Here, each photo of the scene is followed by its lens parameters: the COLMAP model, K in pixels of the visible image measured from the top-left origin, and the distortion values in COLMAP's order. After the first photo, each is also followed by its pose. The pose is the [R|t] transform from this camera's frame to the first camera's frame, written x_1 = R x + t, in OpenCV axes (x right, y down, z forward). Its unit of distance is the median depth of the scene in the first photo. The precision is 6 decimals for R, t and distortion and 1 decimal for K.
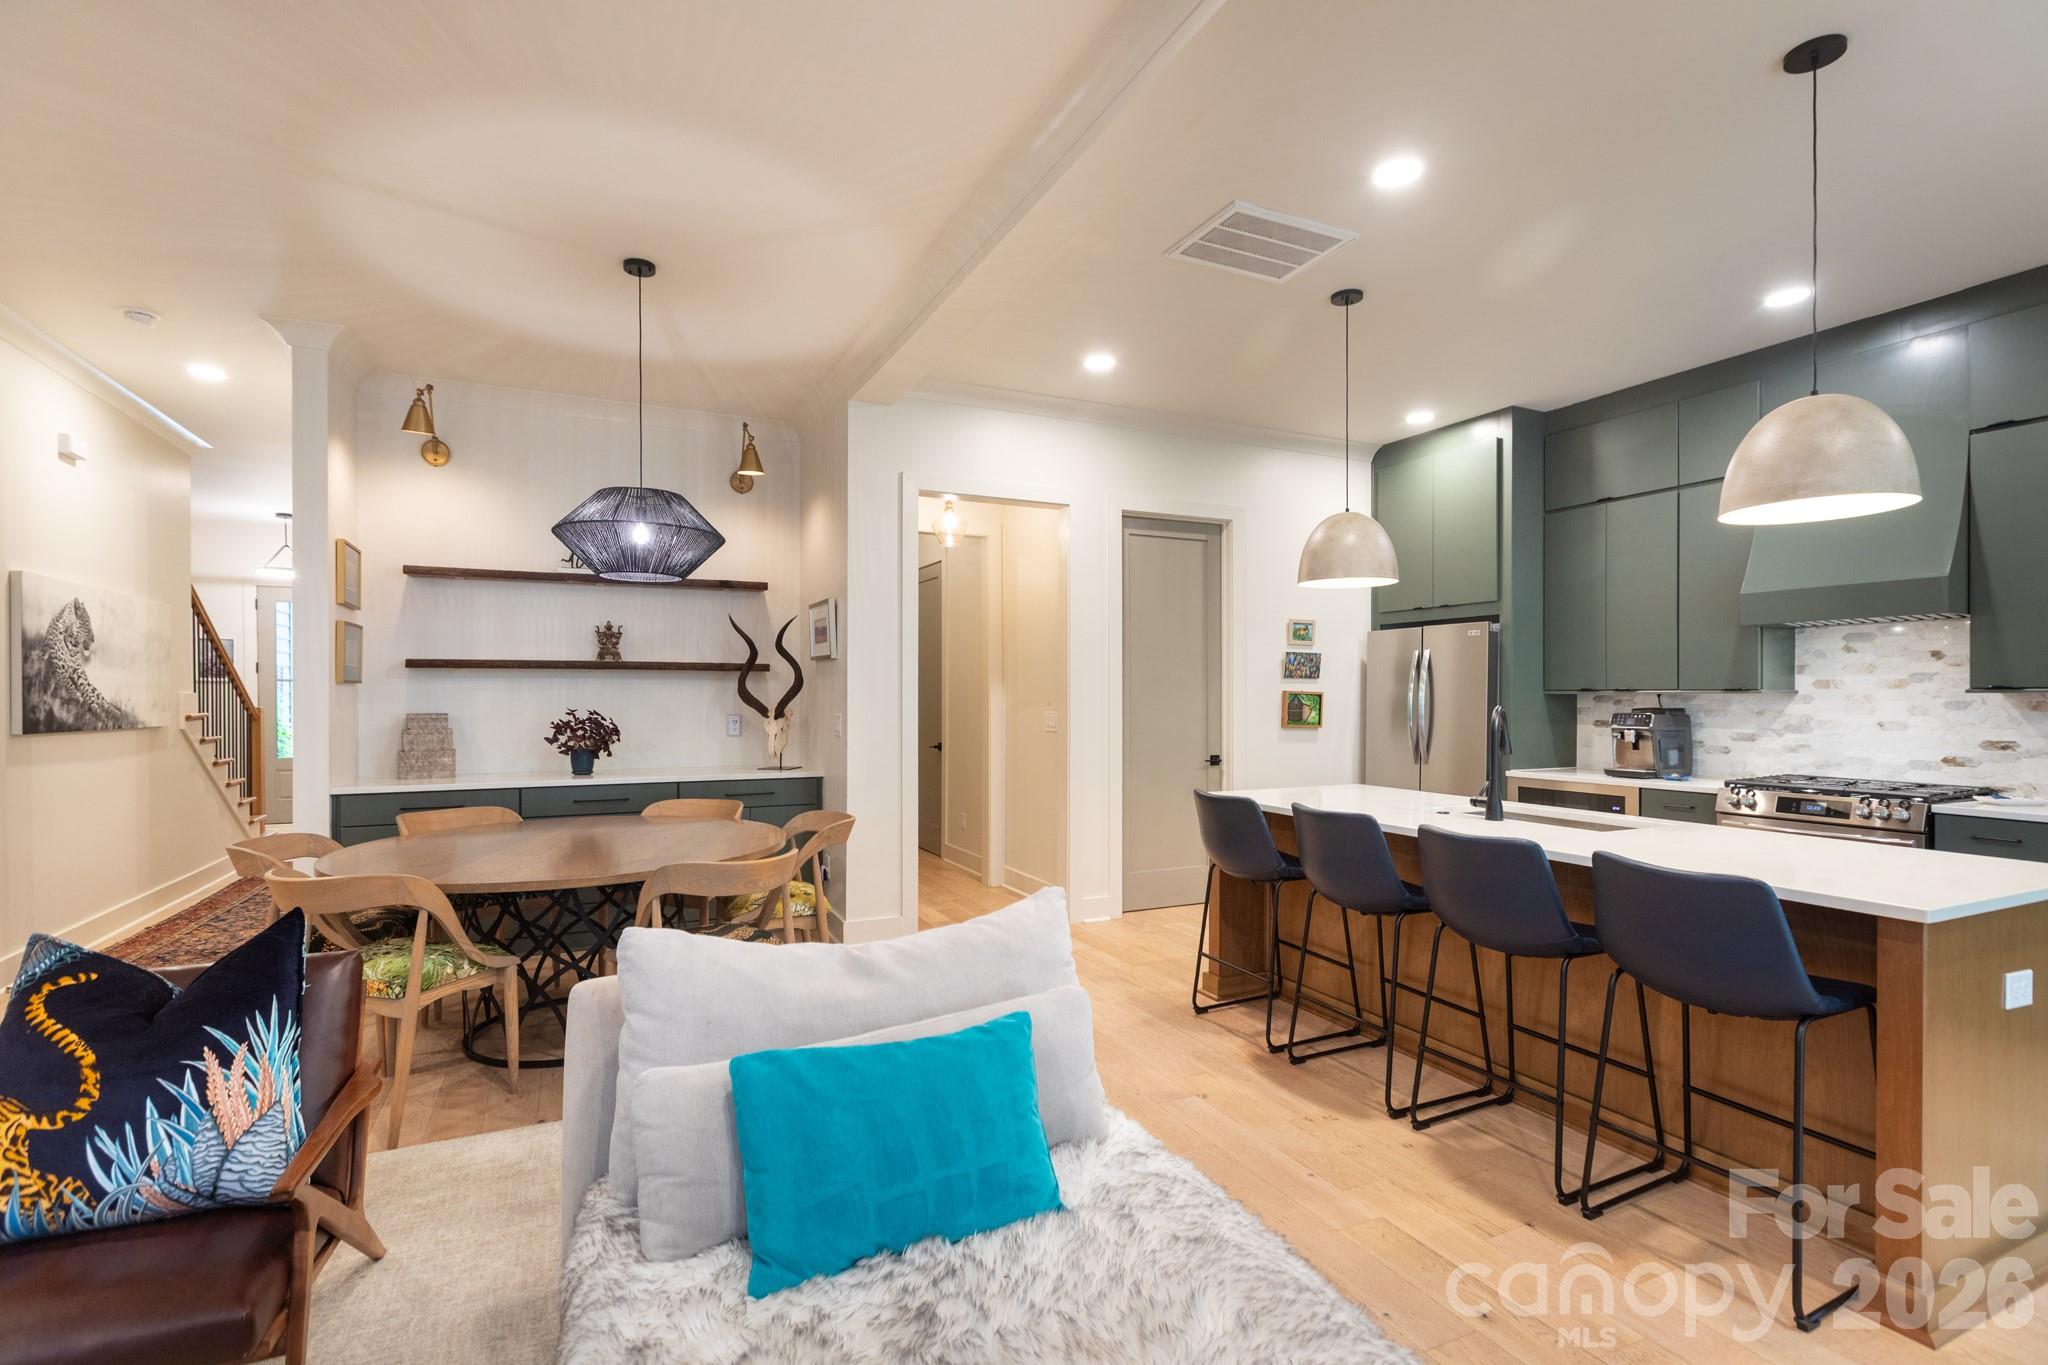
lens RADIAL K [[930.4, 0, 1010.8], [0, 930.4, 699.9], [0, 0, 1]] dist [0.001572, -0.000776]
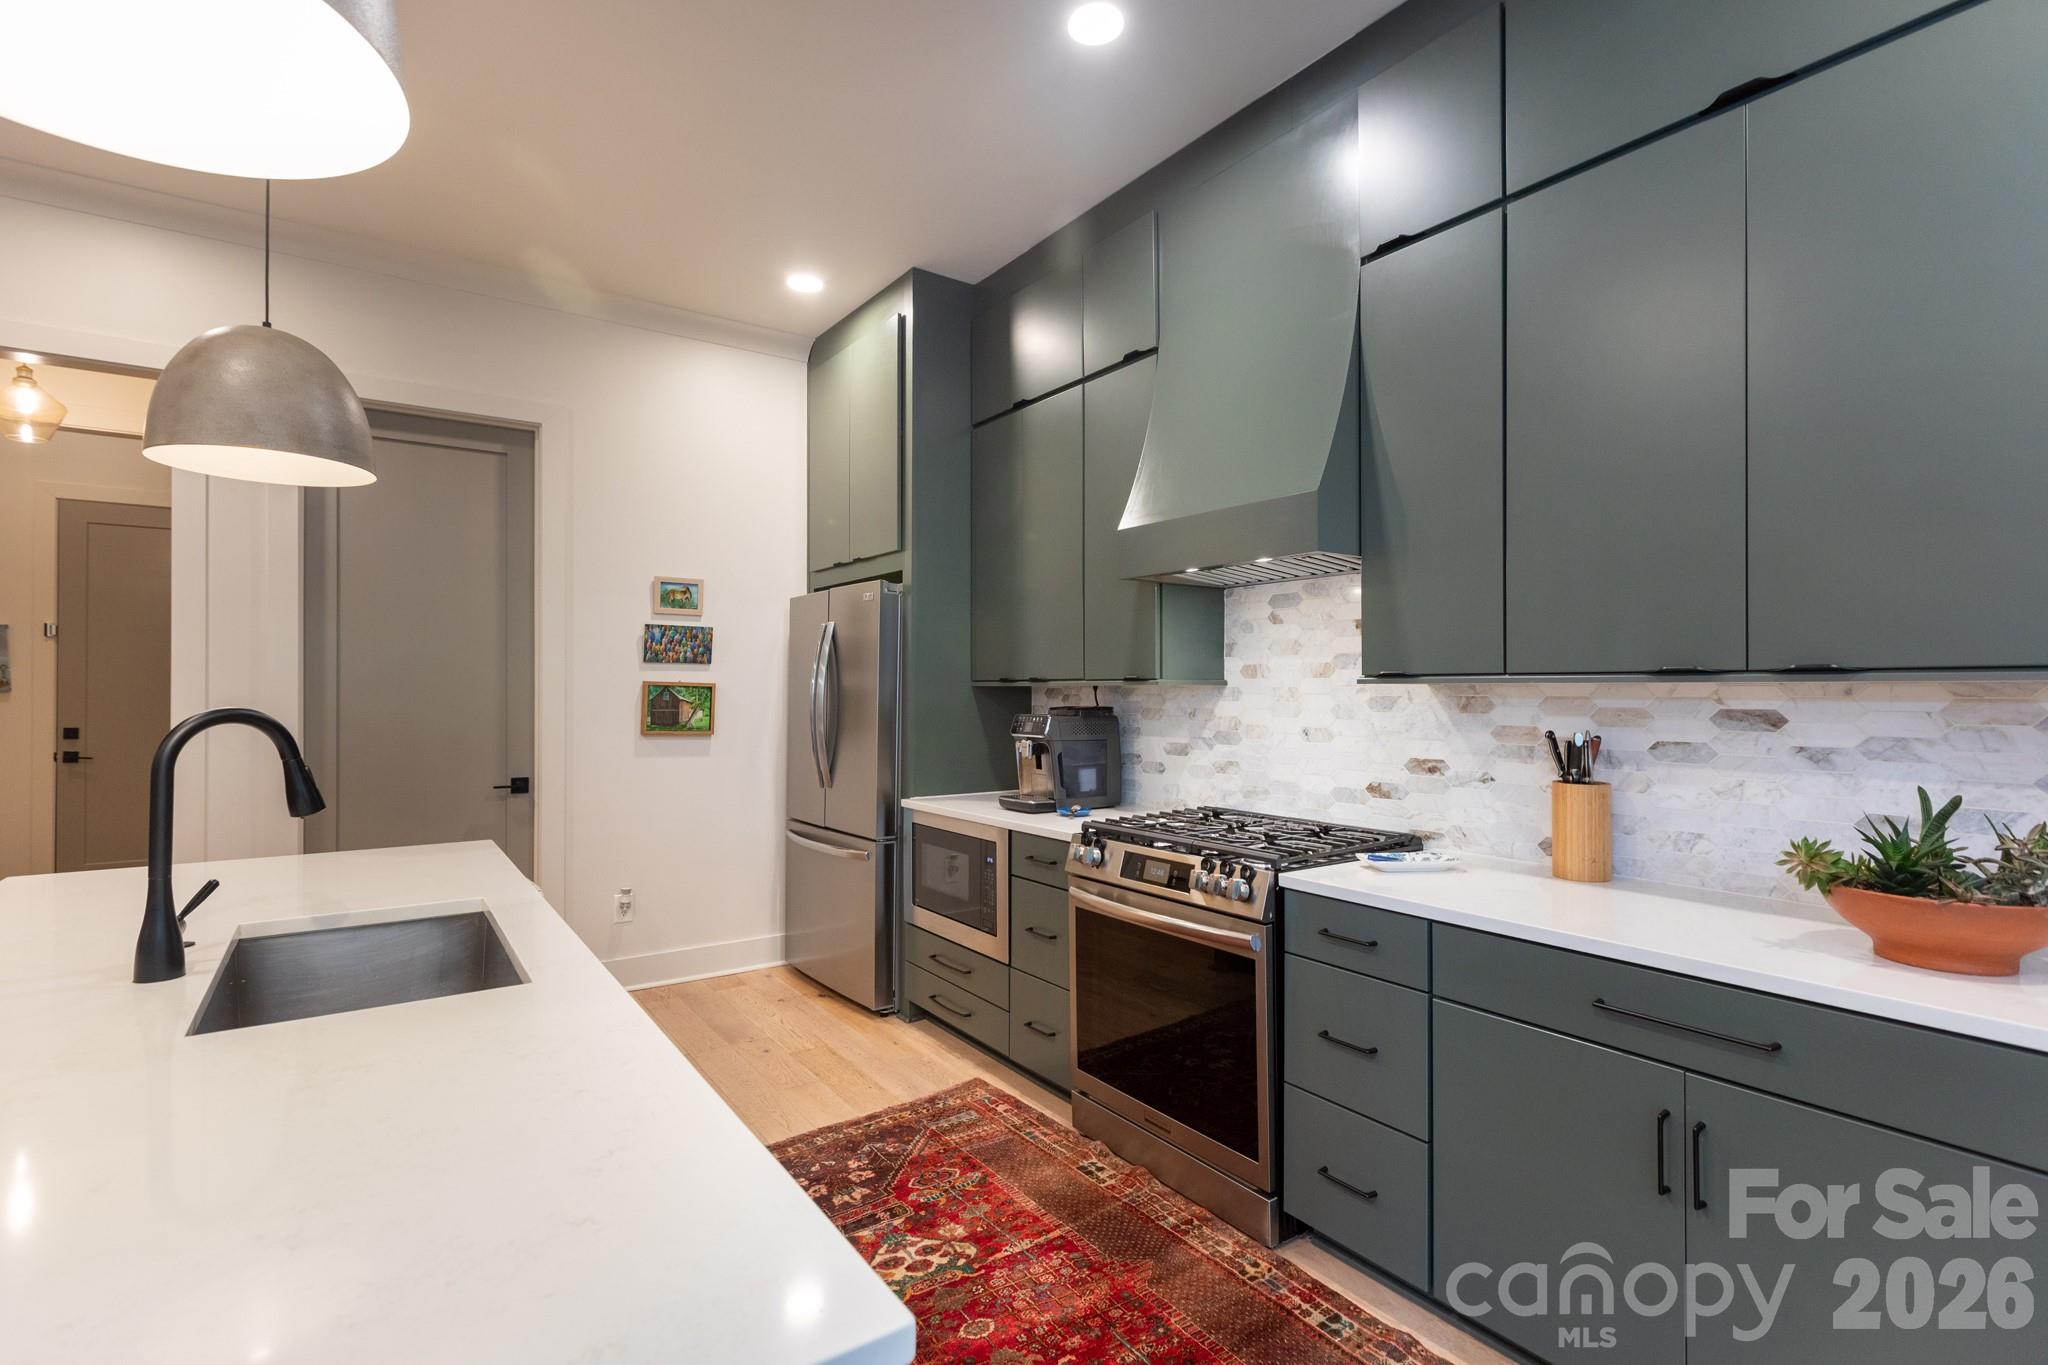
lens RADIAL K [[930.4, 0, 1030.5], [0, 930.4, 687.3], [0, 0, 1]] dist [0.001572, -0.000776]
pose [[0.981154, 0.001189, 0.193226, 0.559324], [0.000172, 0.999975, -0.007028, -0.000774], [-0.193230, 0.006929, 0.981129, 0.352626]]
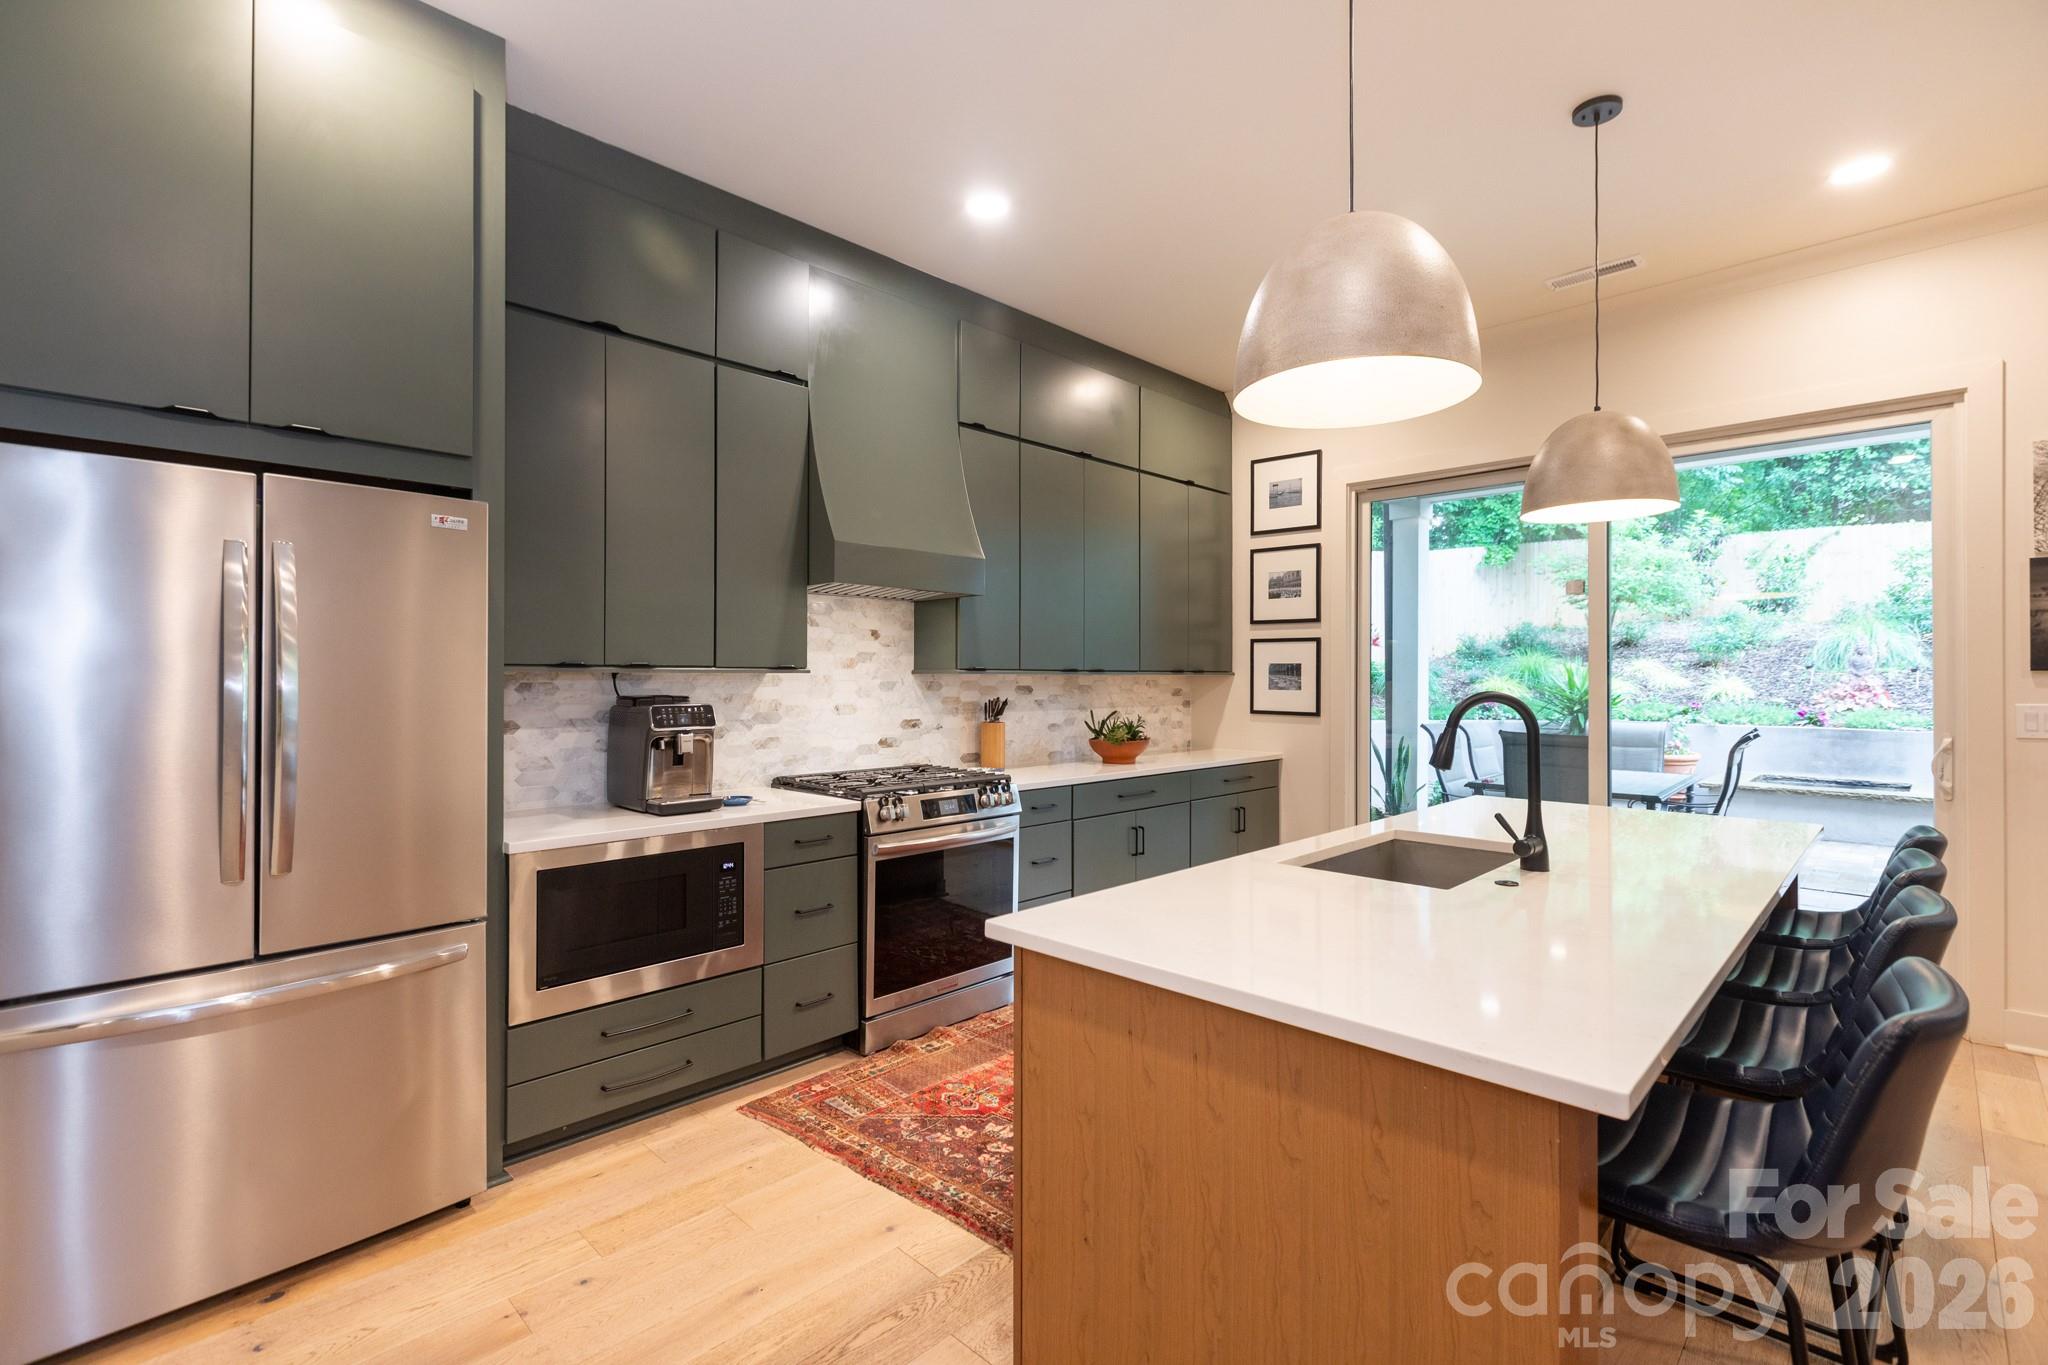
lens RADIAL K [[930.4, 0, 1003.6], [0, 930.4, 672.8], [0, 0, 1]] dist [0.001572, -0.000776]
pose [[-0.351760, 0.003655, 0.936083, 0.031187], [0.002771, 0.999992, -0.002863, -0.004561], [-0.936086, 0.001587, -0.351767, 1.062891]]
